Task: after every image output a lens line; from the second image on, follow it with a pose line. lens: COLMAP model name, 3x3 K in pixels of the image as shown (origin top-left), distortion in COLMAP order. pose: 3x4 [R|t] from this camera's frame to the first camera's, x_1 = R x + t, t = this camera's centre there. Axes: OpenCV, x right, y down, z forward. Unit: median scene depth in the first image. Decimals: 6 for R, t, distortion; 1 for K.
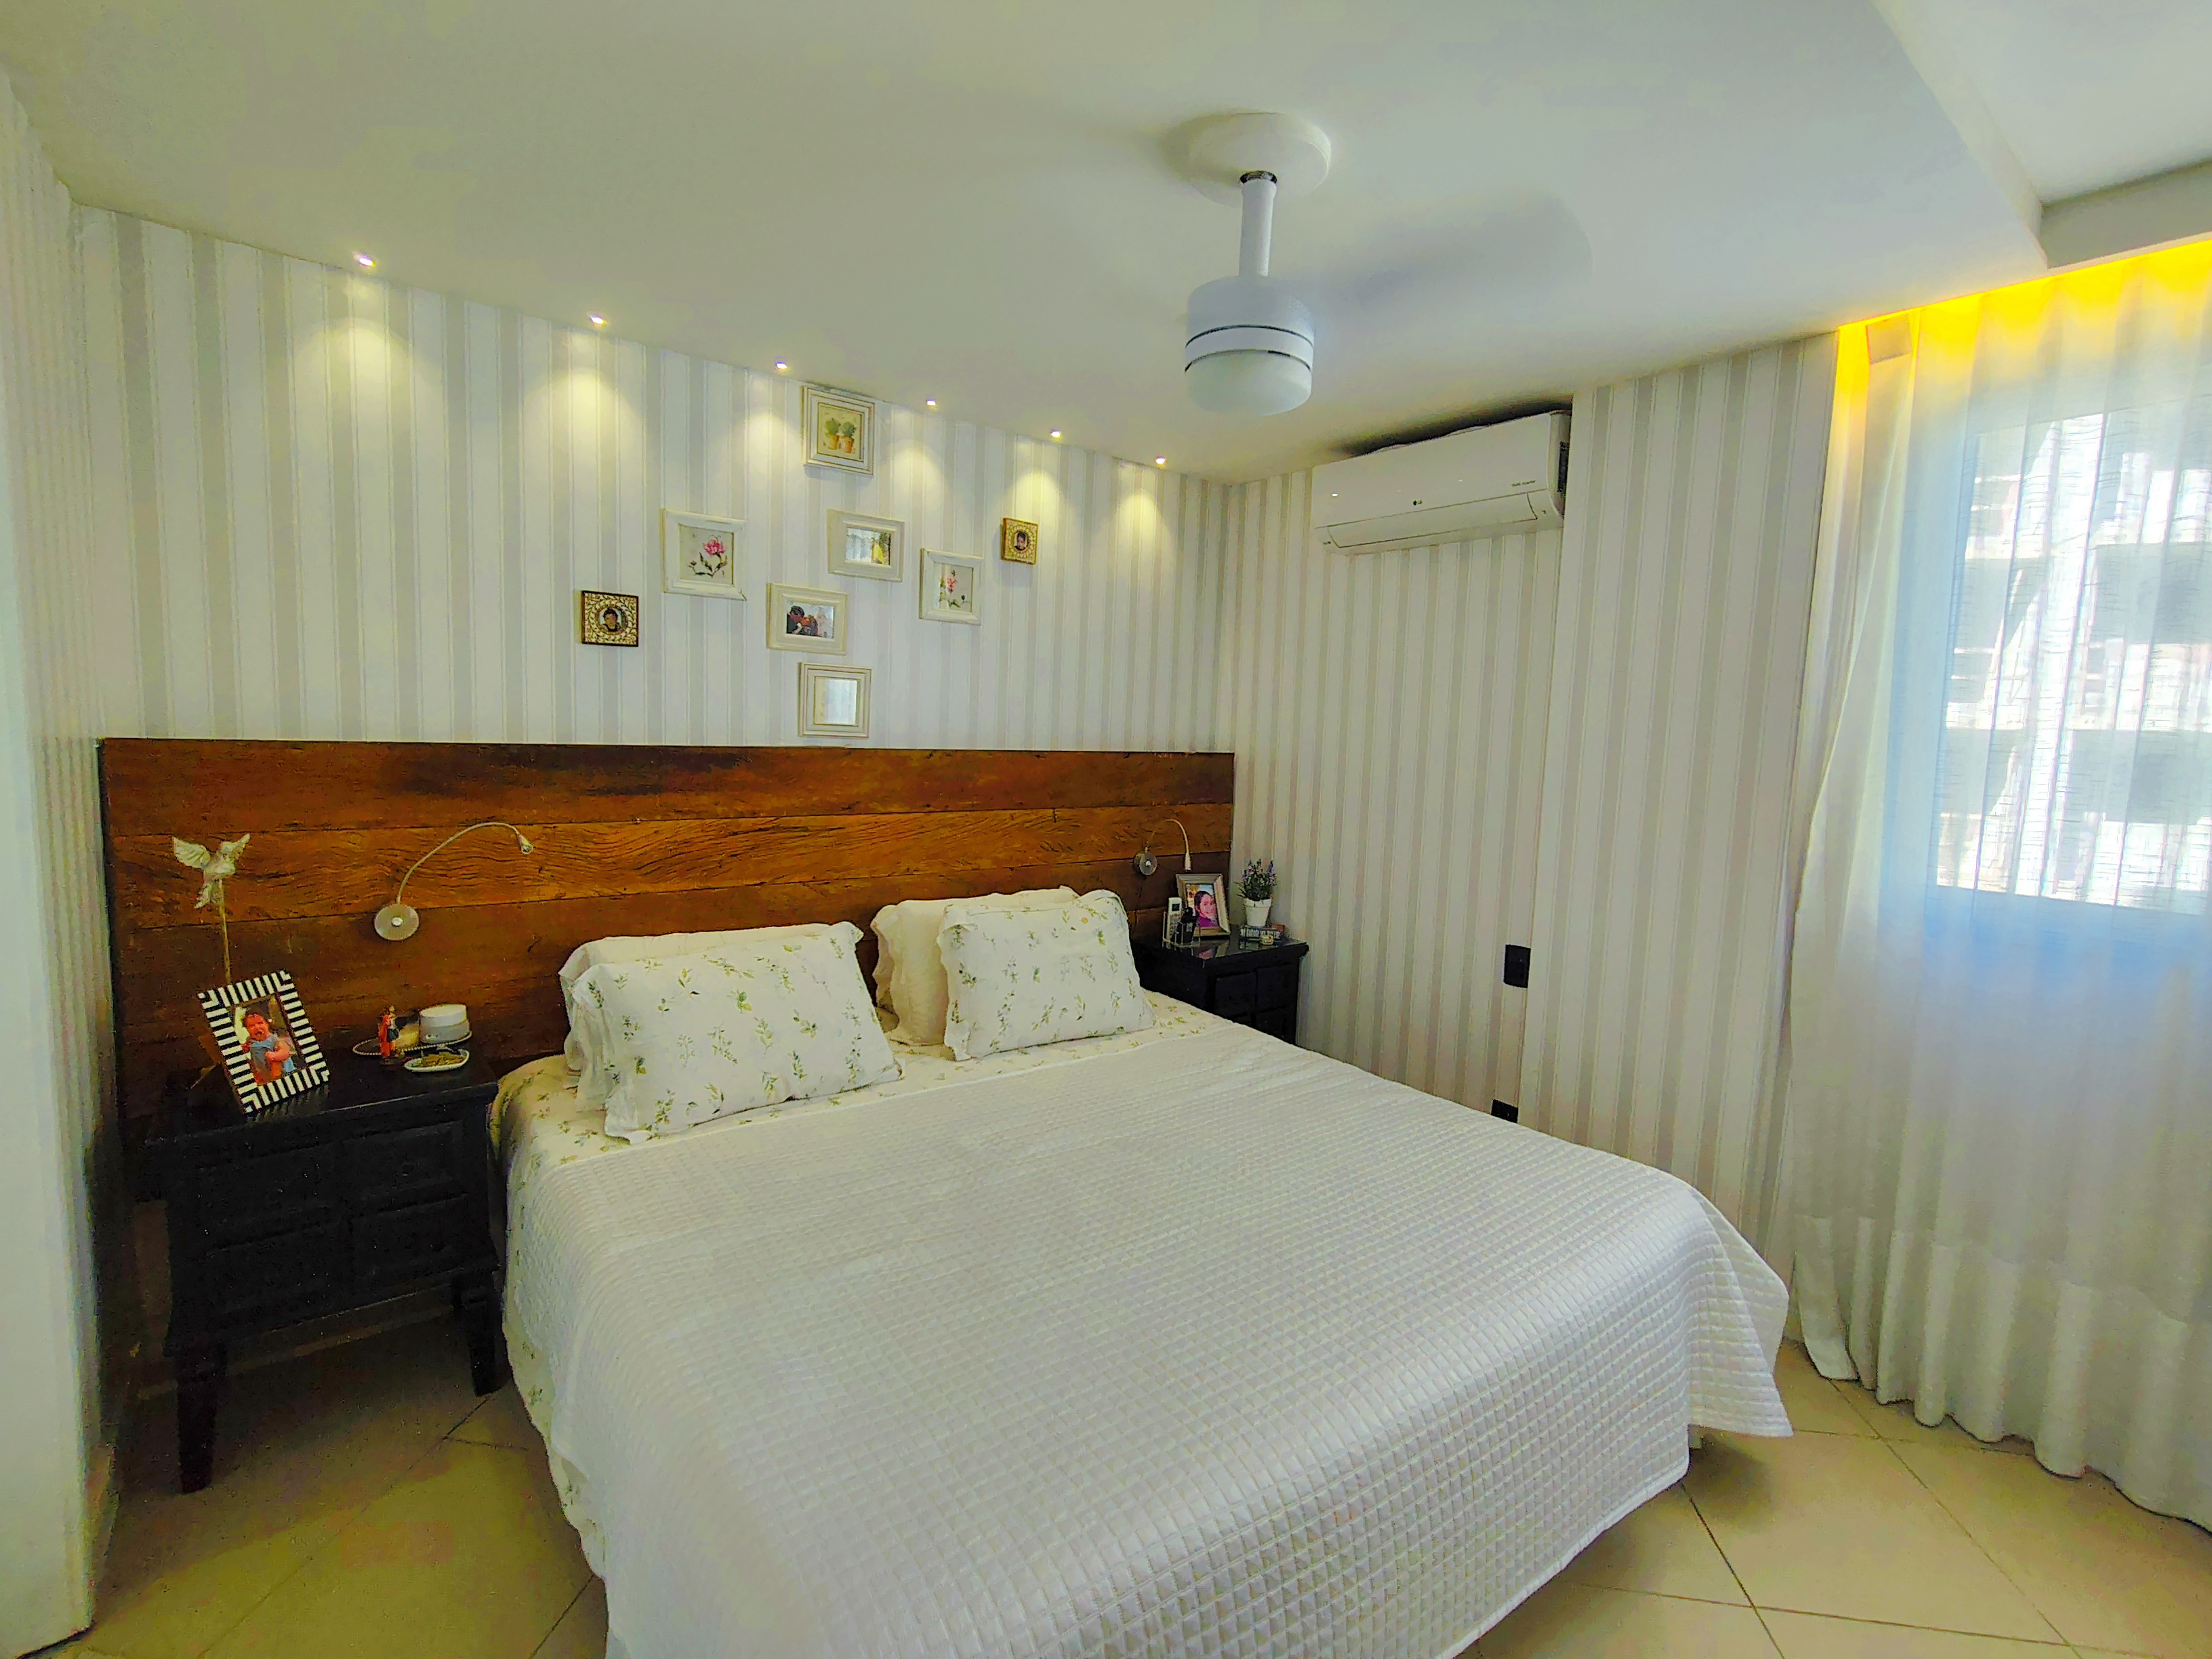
lens RADIAL K [[1010.8, 0, 1120.7], [0, 1010.8, 831.9], [0, 0, 1]] dist [-0.010369, 0.005824]
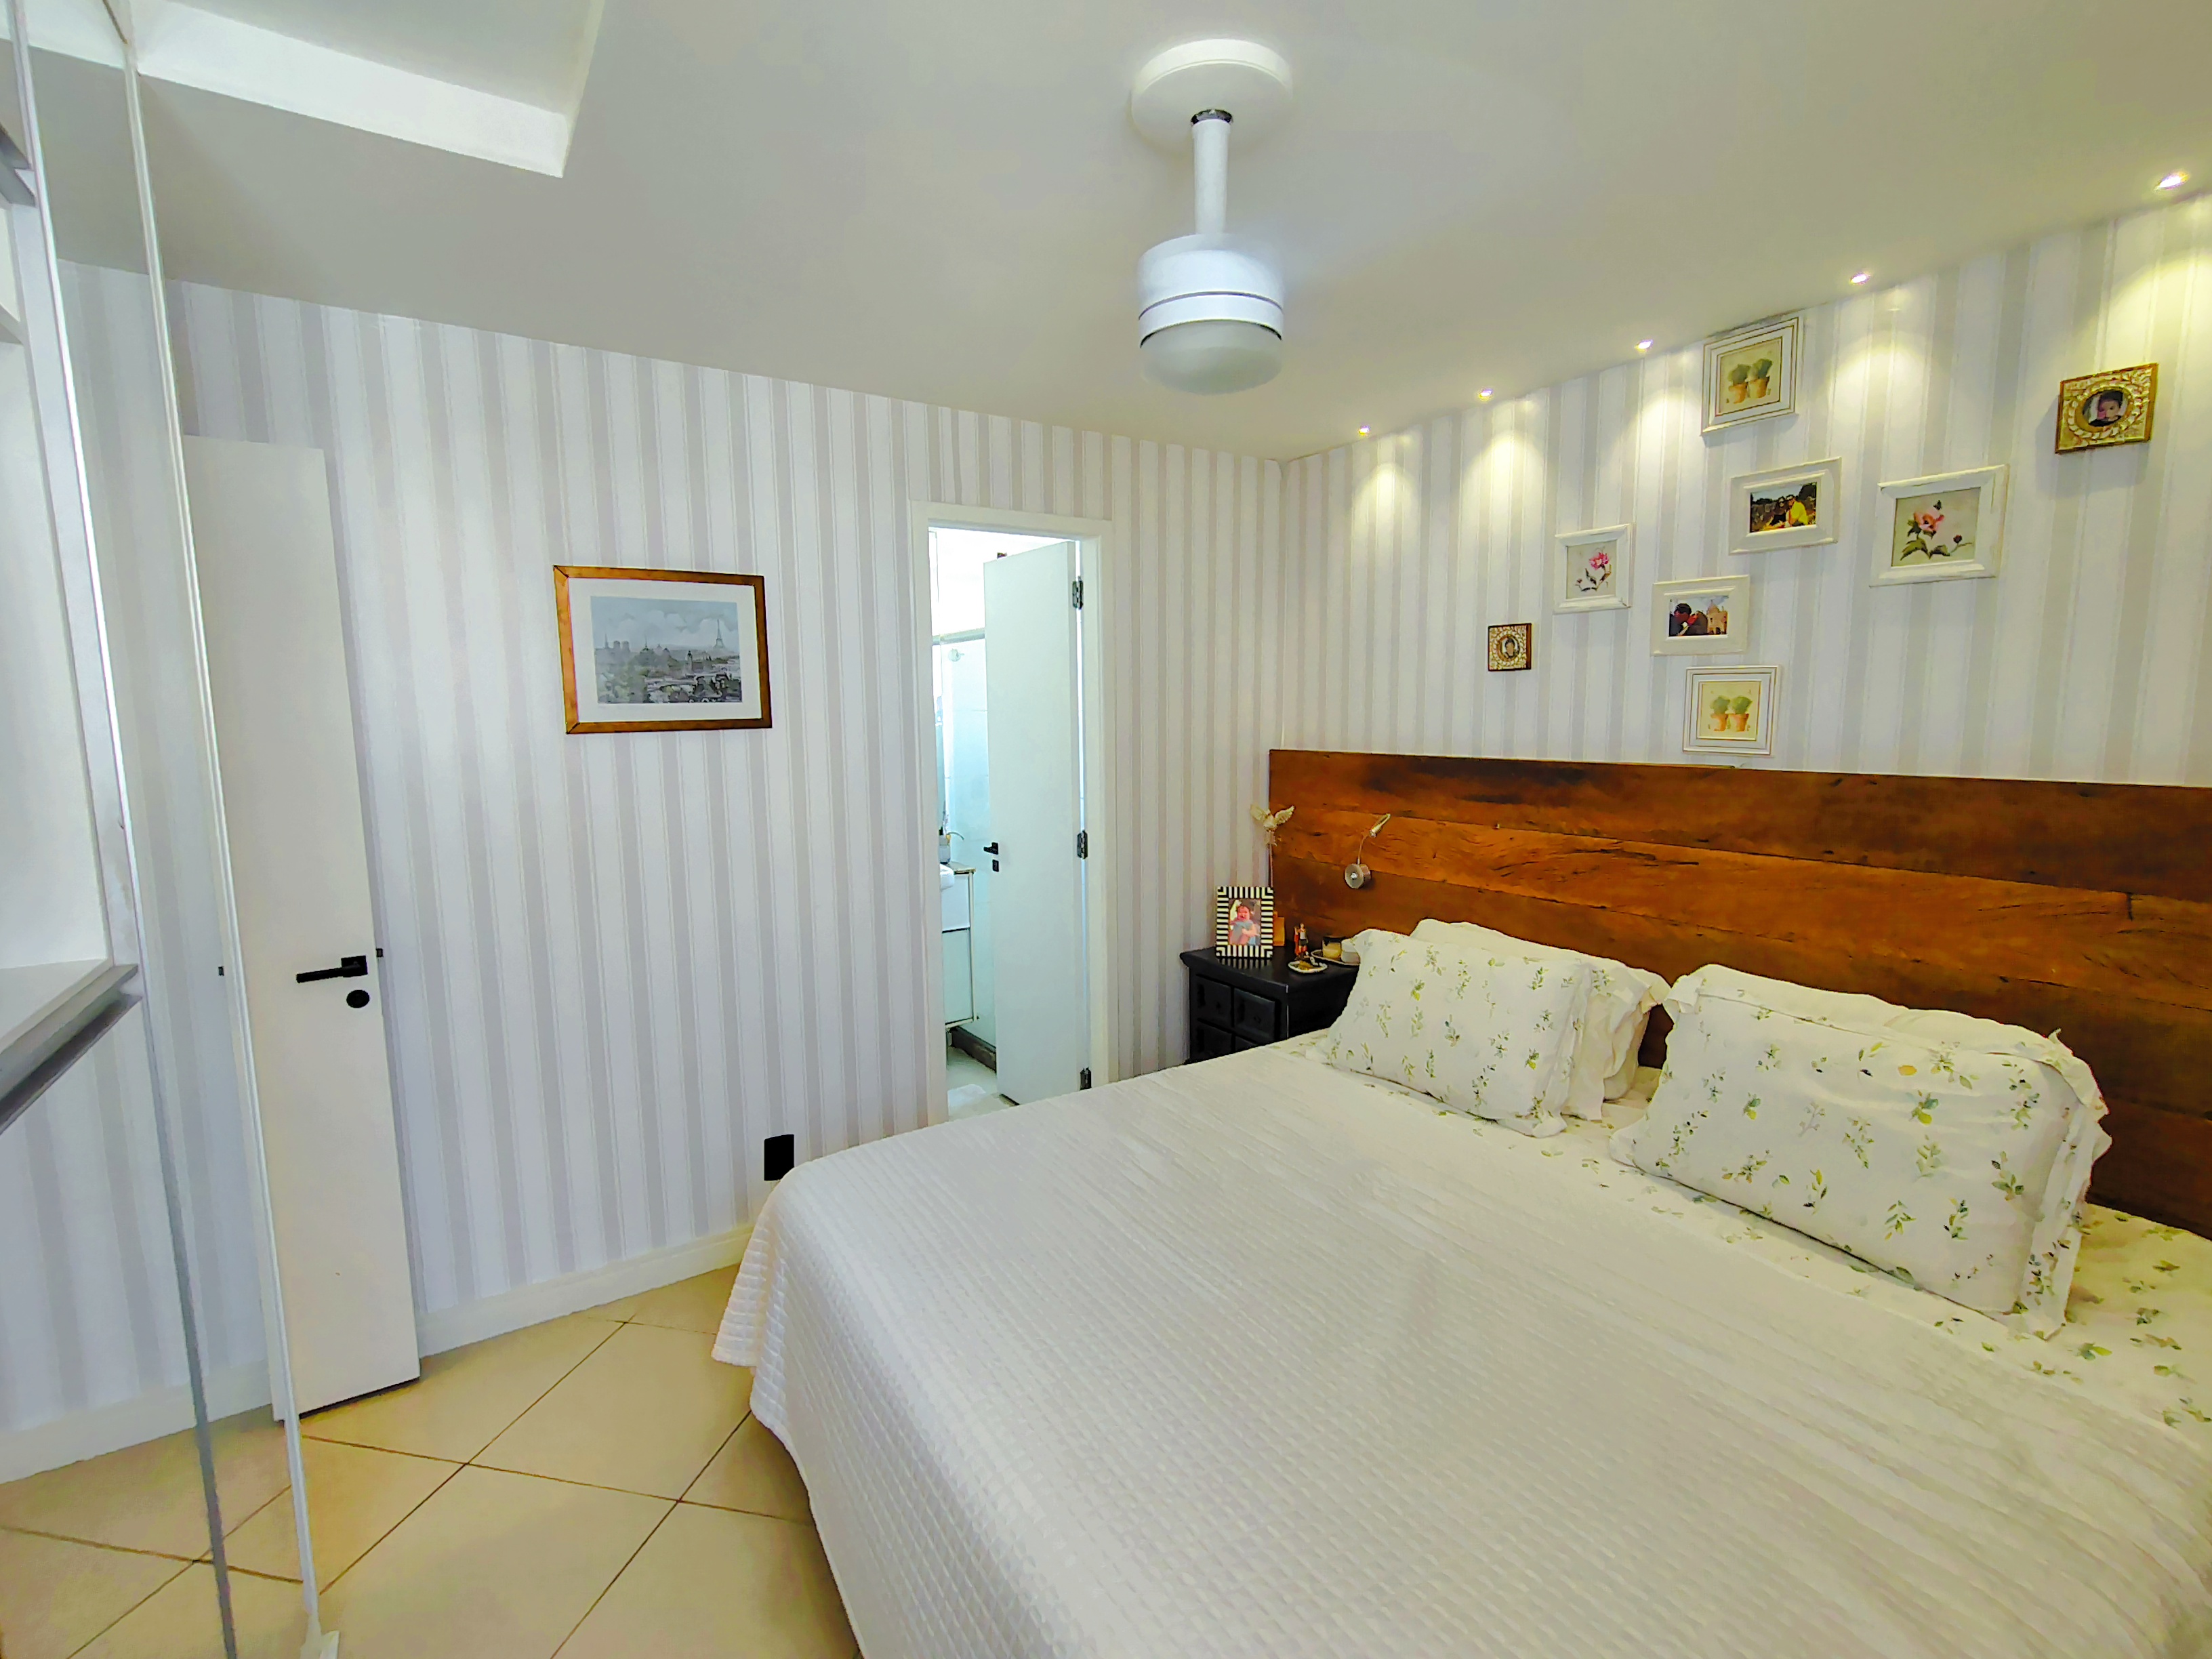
lens RADIAL K [[1010.8, 0, 1109.0], [0, 1010.8, 828.6], [0, 0, 1]] dist [-0.010369, 0.005824]
pose [[-0.095772, 0.085395, -0.991734, 0.625098], [-0.094982, 0.990983, 0.094503, -0.068317], [0.990861, 0.103247, -0.086798, 0.622454]]
